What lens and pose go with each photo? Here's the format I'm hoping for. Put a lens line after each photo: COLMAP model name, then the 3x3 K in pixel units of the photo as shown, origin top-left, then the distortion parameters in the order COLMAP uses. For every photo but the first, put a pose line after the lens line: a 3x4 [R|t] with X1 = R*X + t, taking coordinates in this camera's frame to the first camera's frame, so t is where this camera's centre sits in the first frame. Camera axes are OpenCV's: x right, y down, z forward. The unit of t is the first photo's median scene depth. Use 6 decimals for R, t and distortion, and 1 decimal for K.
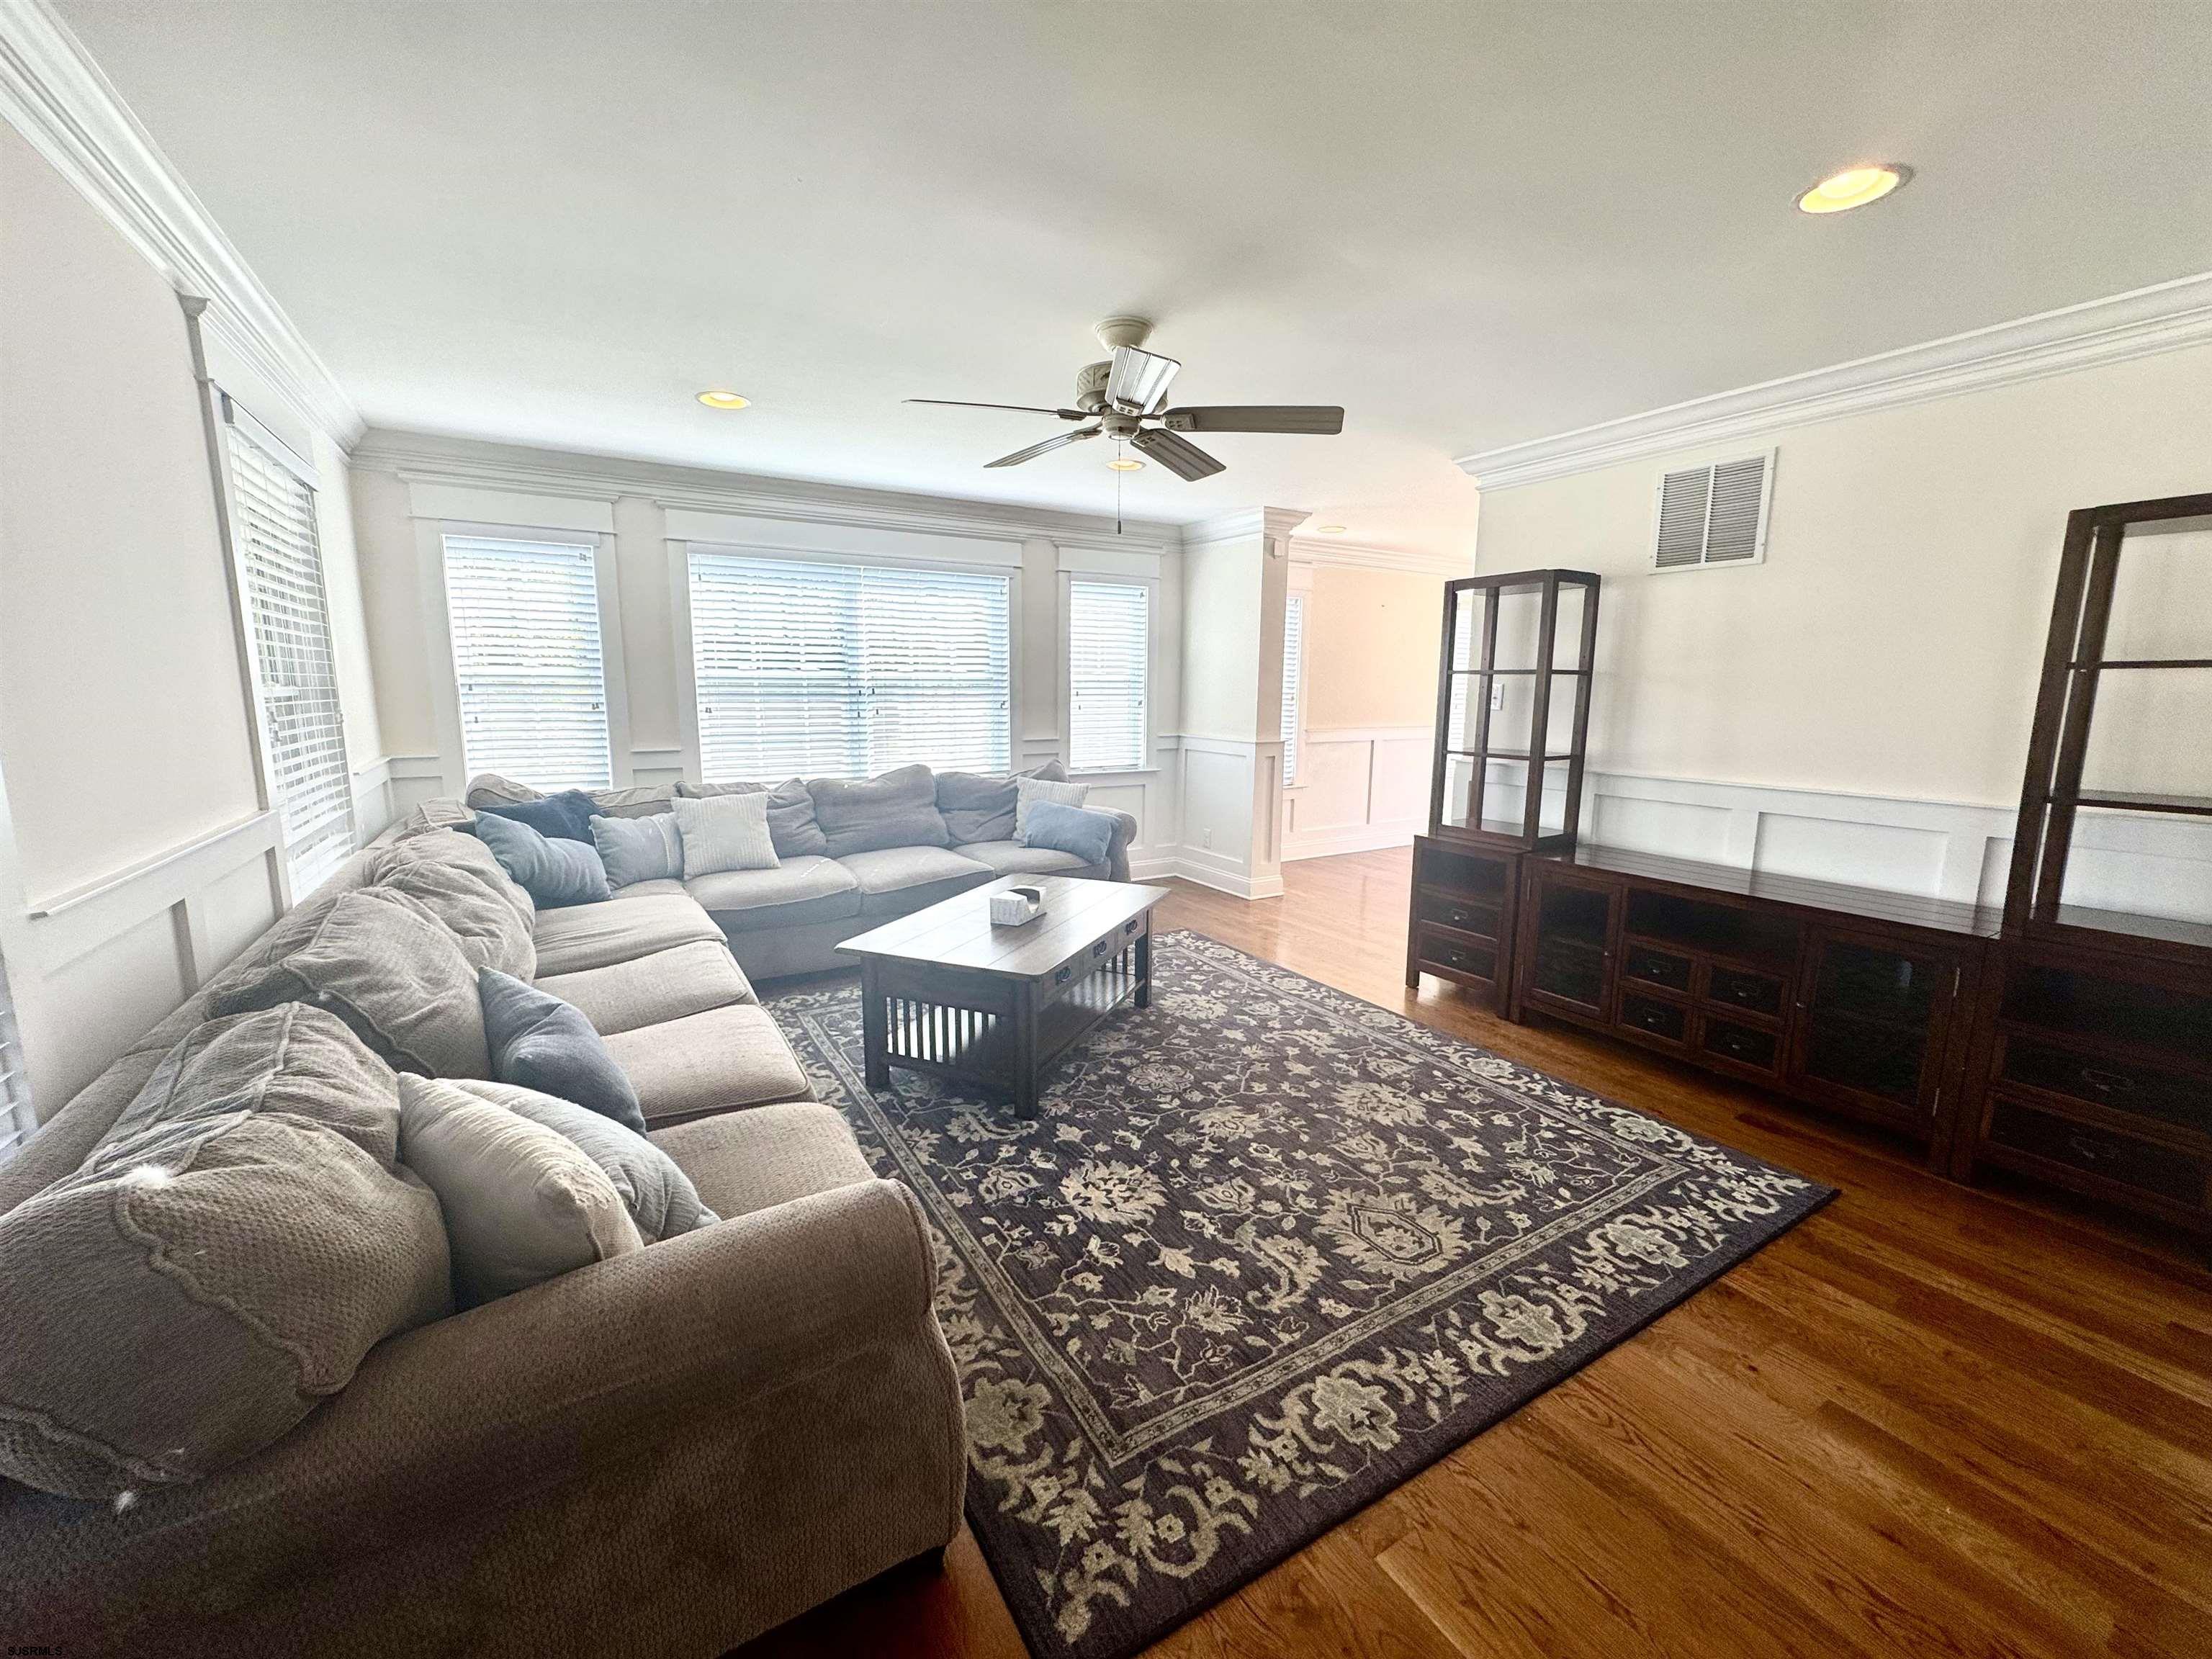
lens RADIAL K [[883.5, 0, 1104.7], [0, 883.5, 827.8], [0, 0, 1]] dist [-0.001803, -0.000291]
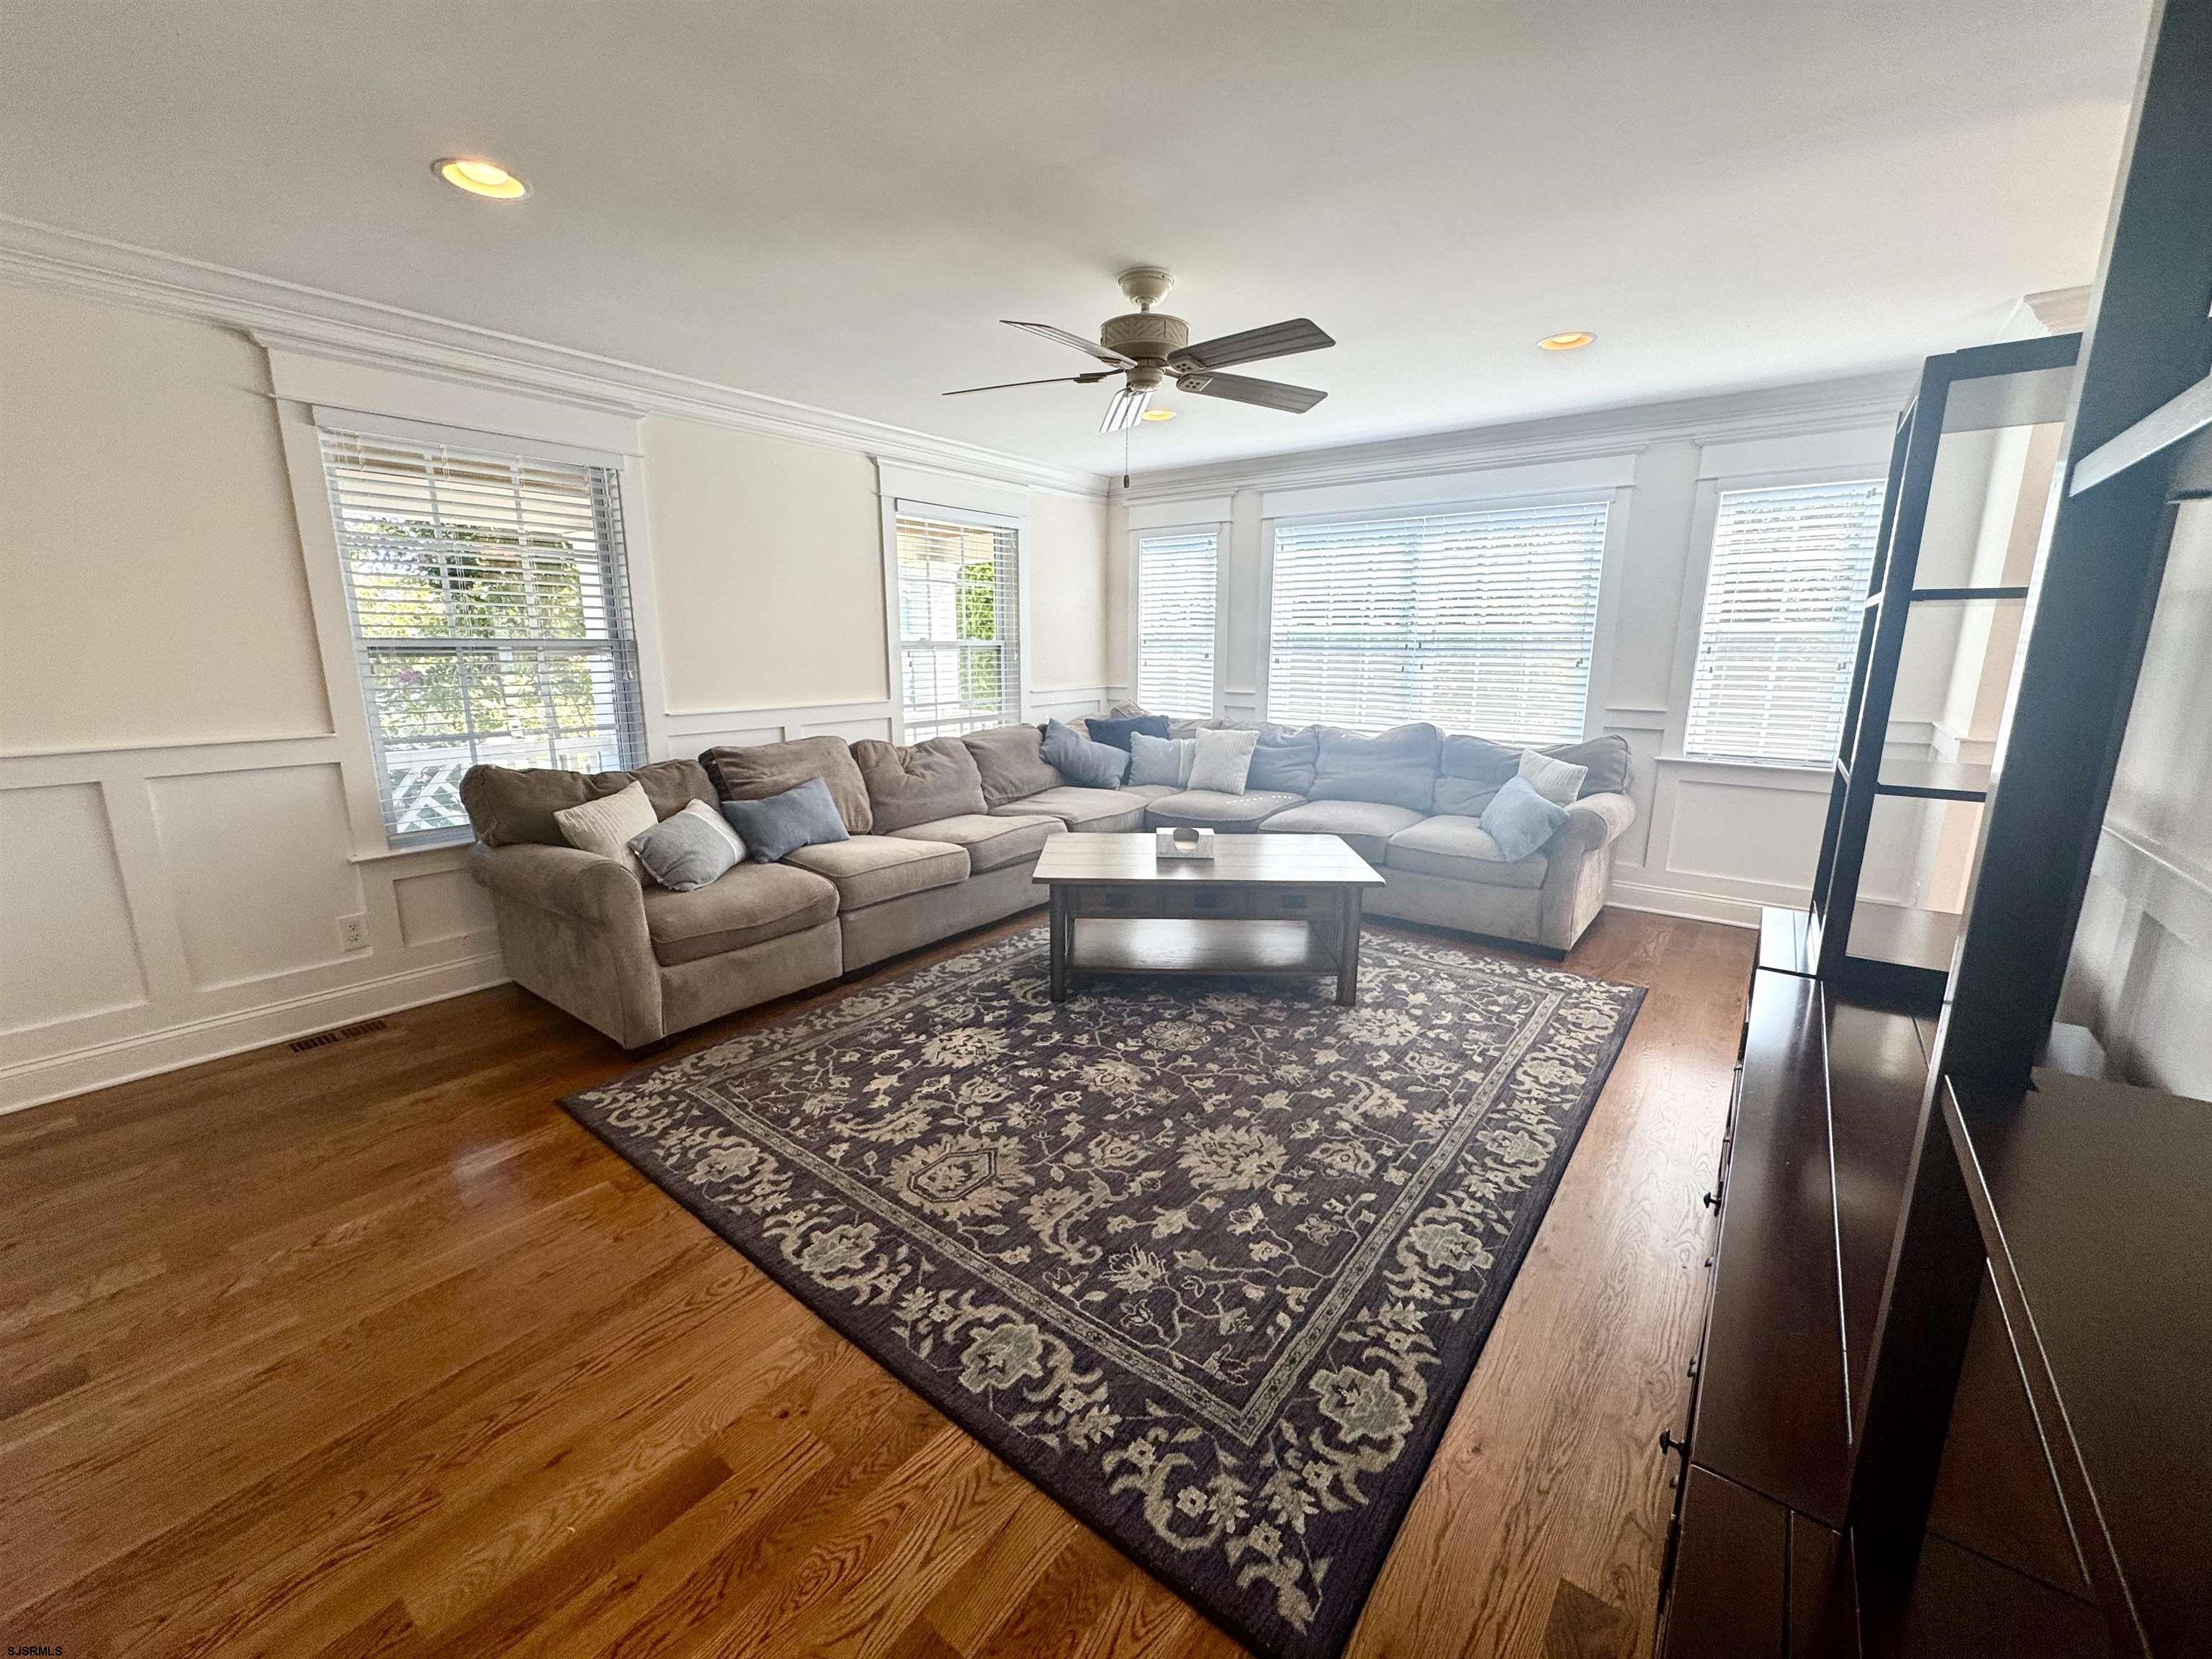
lens RADIAL K [[883.5, 0, 1102.7], [0, 883.5, 828.4], [0, 0, 1]] dist [-0.001803, -0.000291]
pose [[0.356708, 0.190544, -0.914578, 1.037498], [-0.148626, 0.978085, 0.145807, -0.088333], [0.922318, 0.083919, 0.377210, 0.614671]]
